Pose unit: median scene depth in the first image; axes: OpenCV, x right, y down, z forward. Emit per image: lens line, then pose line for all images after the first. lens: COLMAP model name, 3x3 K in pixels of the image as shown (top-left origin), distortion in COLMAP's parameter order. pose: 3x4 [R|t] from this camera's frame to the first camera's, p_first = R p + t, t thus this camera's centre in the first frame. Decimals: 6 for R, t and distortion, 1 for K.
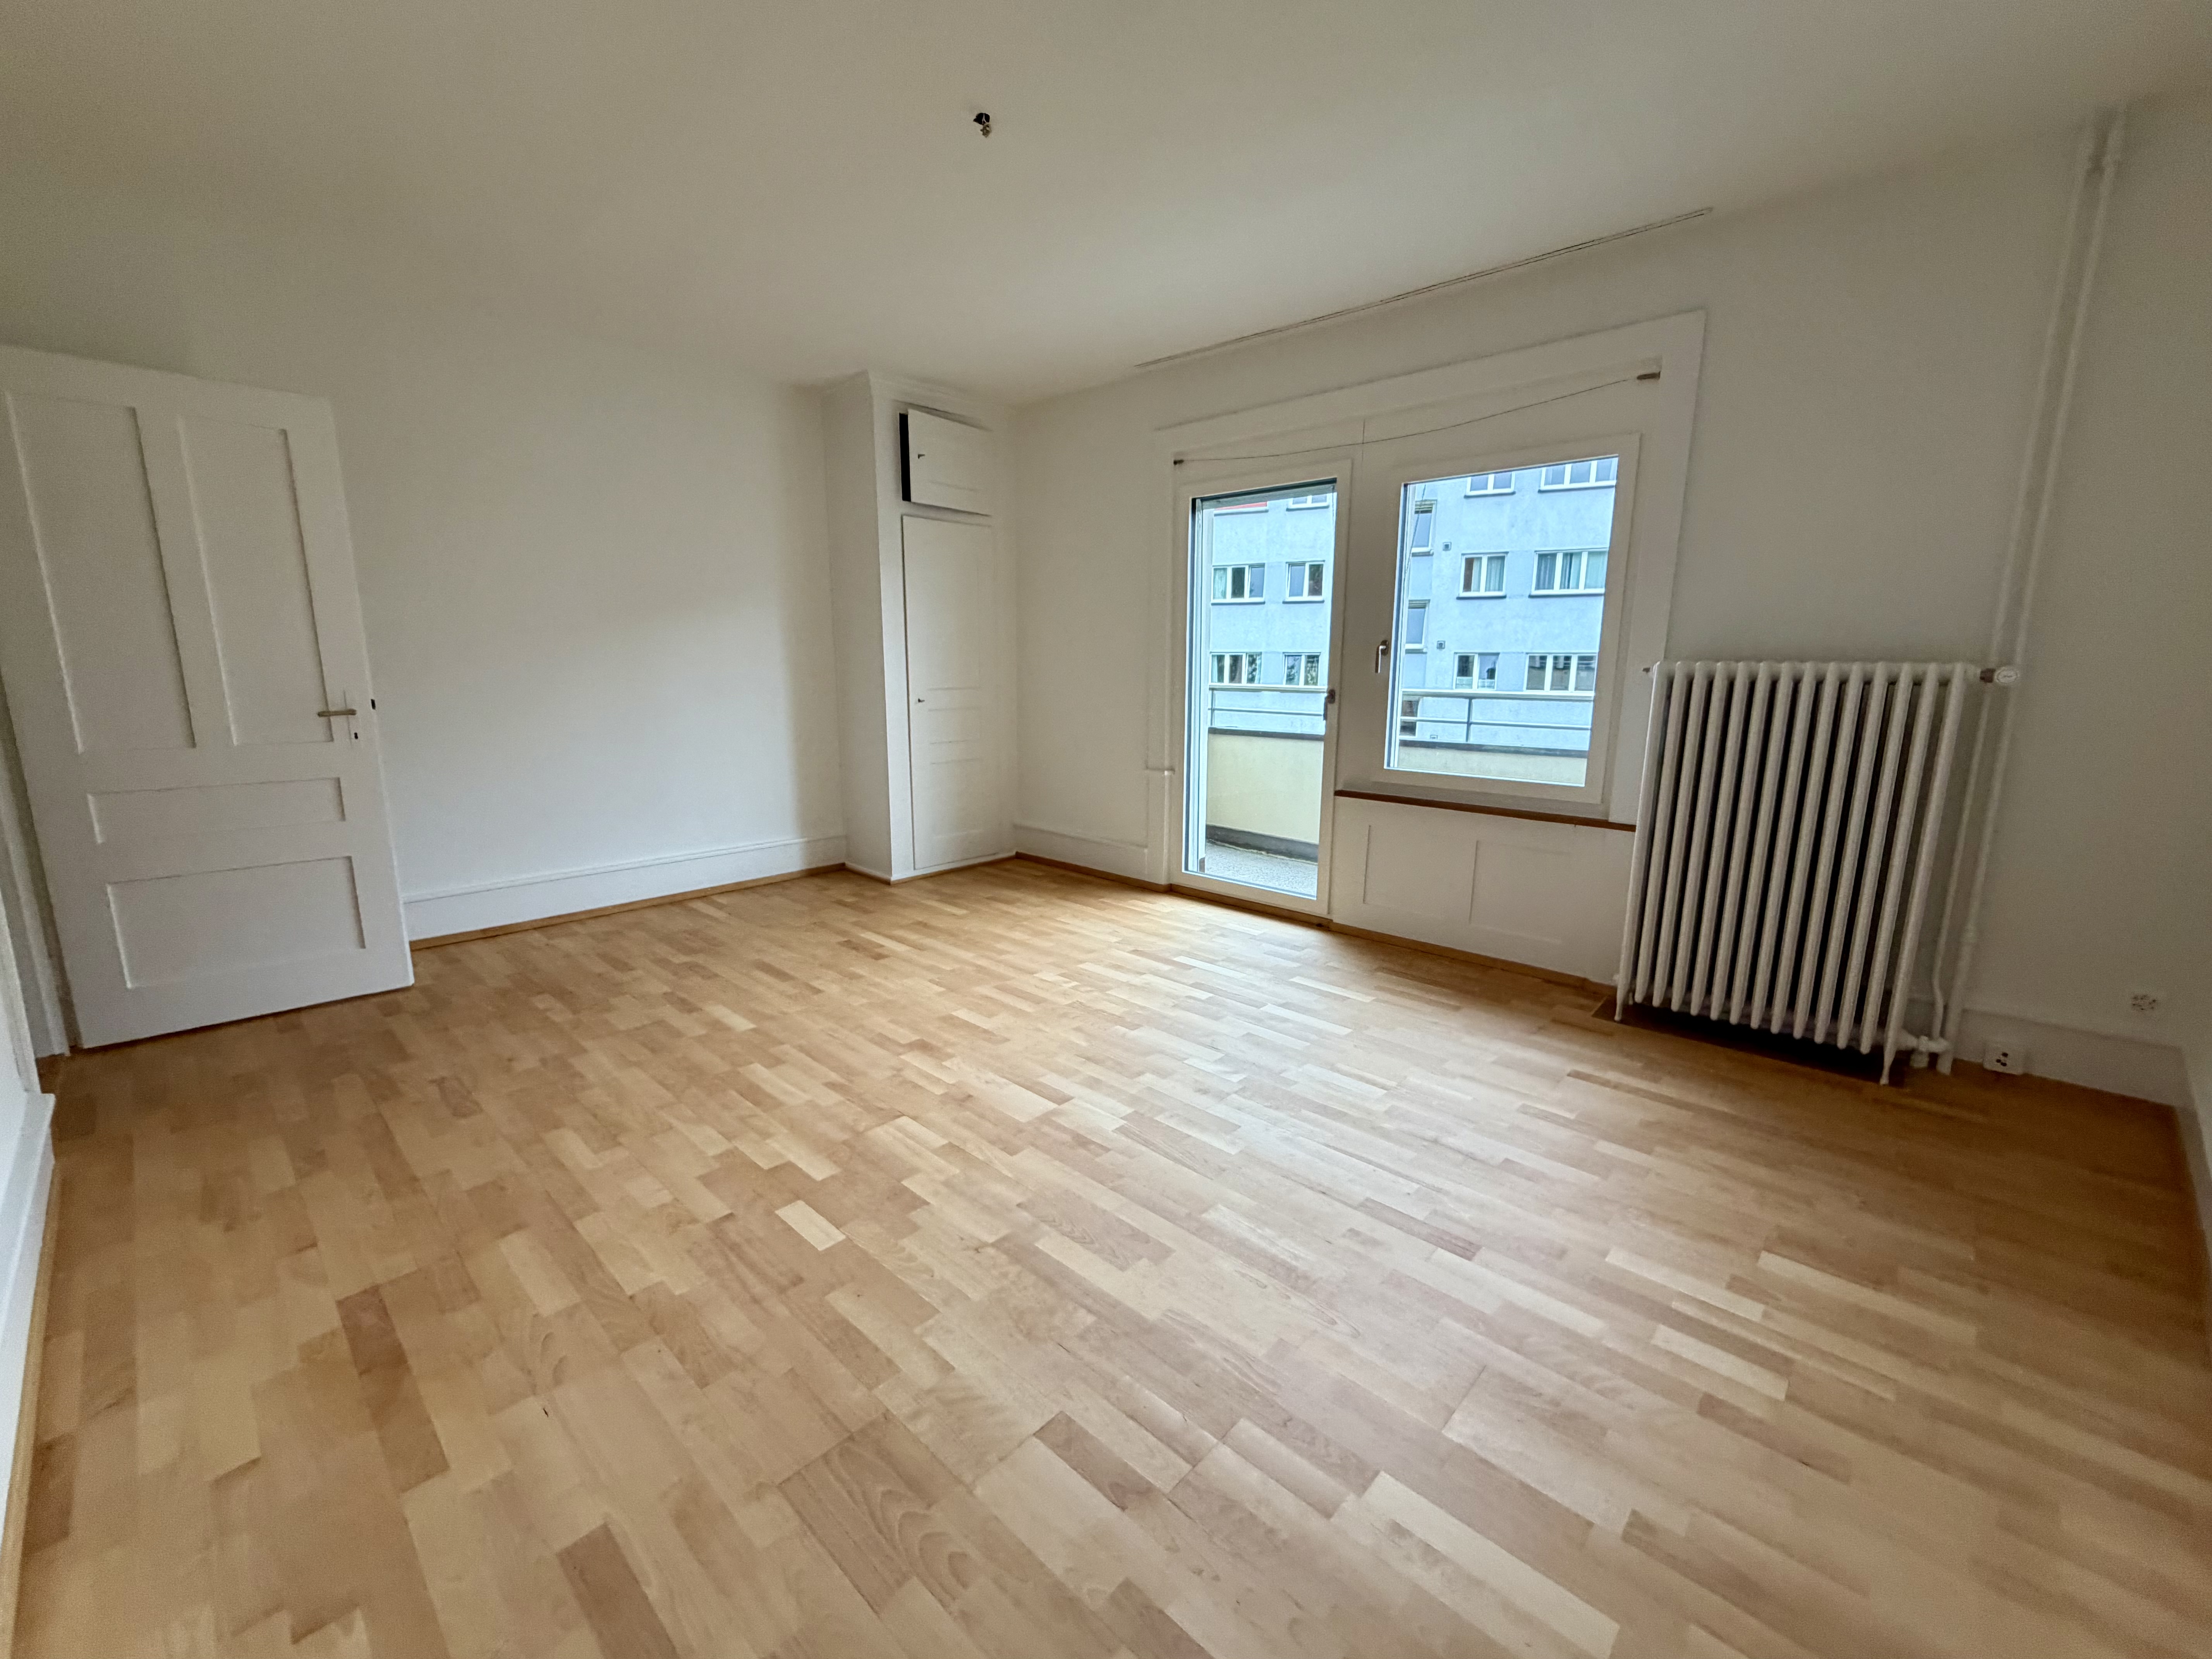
lens RADIAL K [[881.3, 0, 1106.9], [0, 881.3, 829.2], [0, 0, 1]] dist [-0.001074, -0.000191]
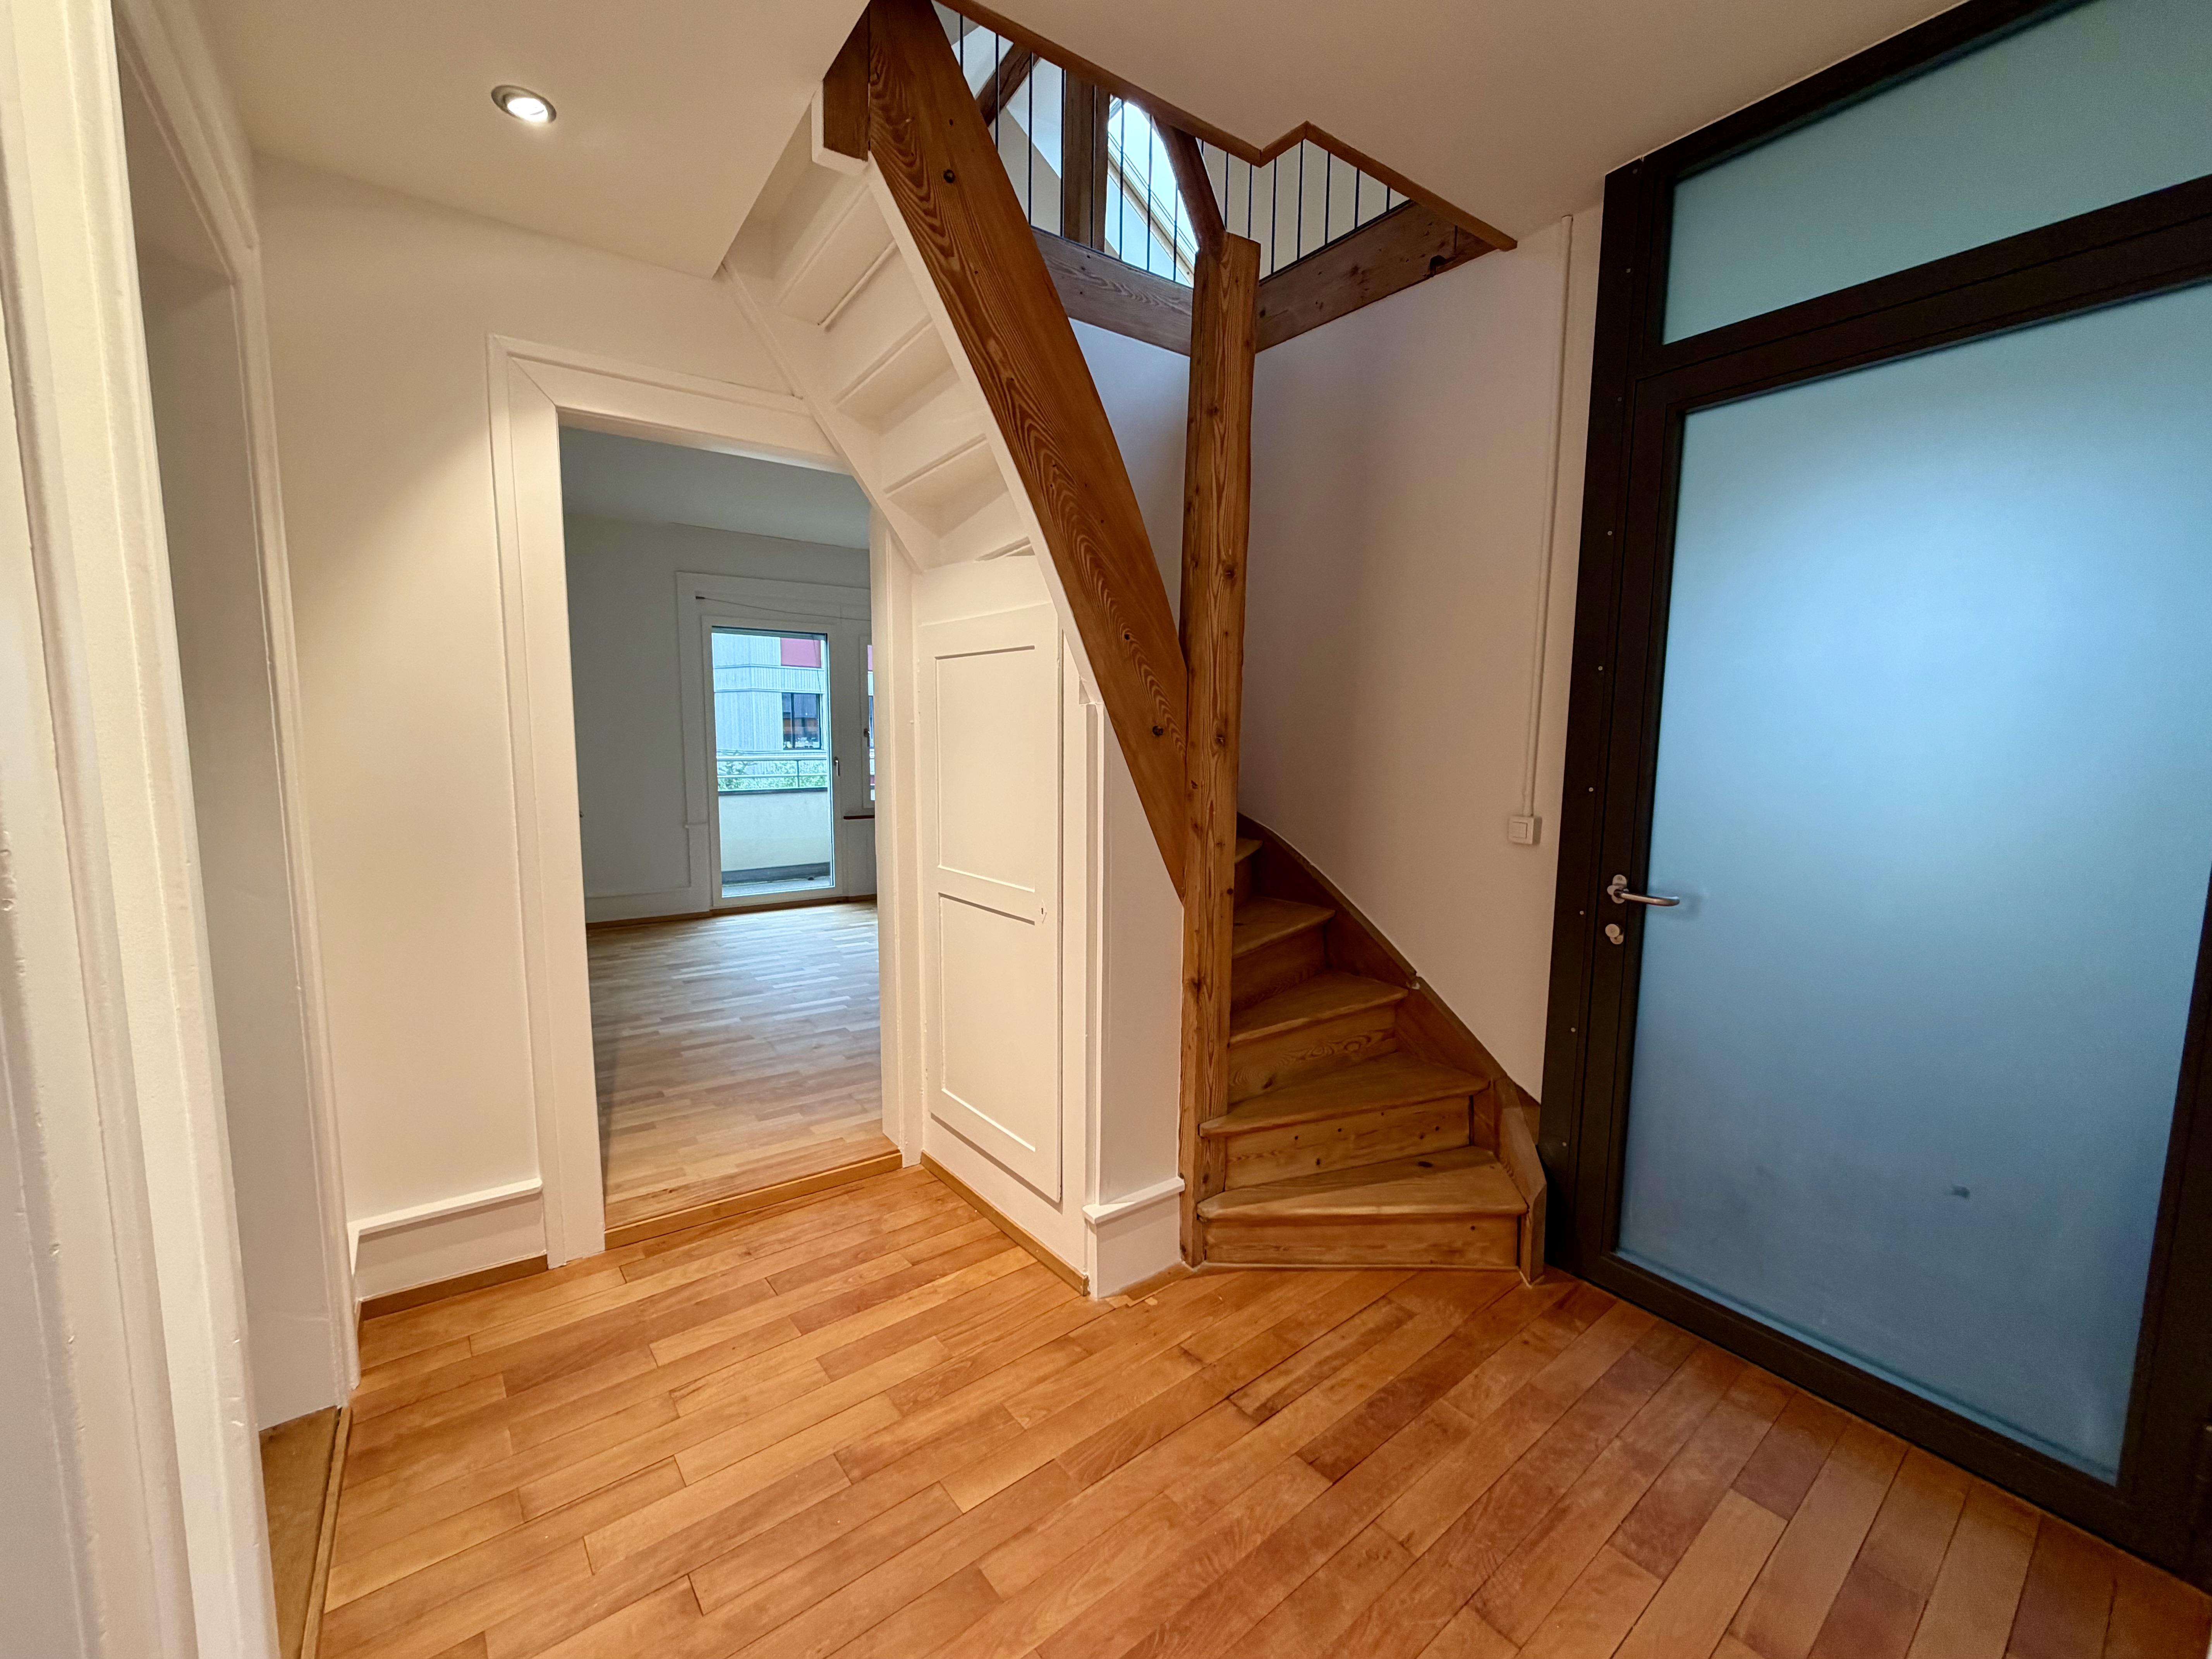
lens RADIAL K [[881.3, 0, 1108.9], [0, 881.3, 834.4], [0, 0, 1]] dist [-0.001074, -0.000191]
pose [[0.175885, -0.110456, 0.978194, -1.278601], [0.178390, 0.980809, 0.078676, -0.053447], [-0.968112, 0.160662, 0.192214, 0.201895]]
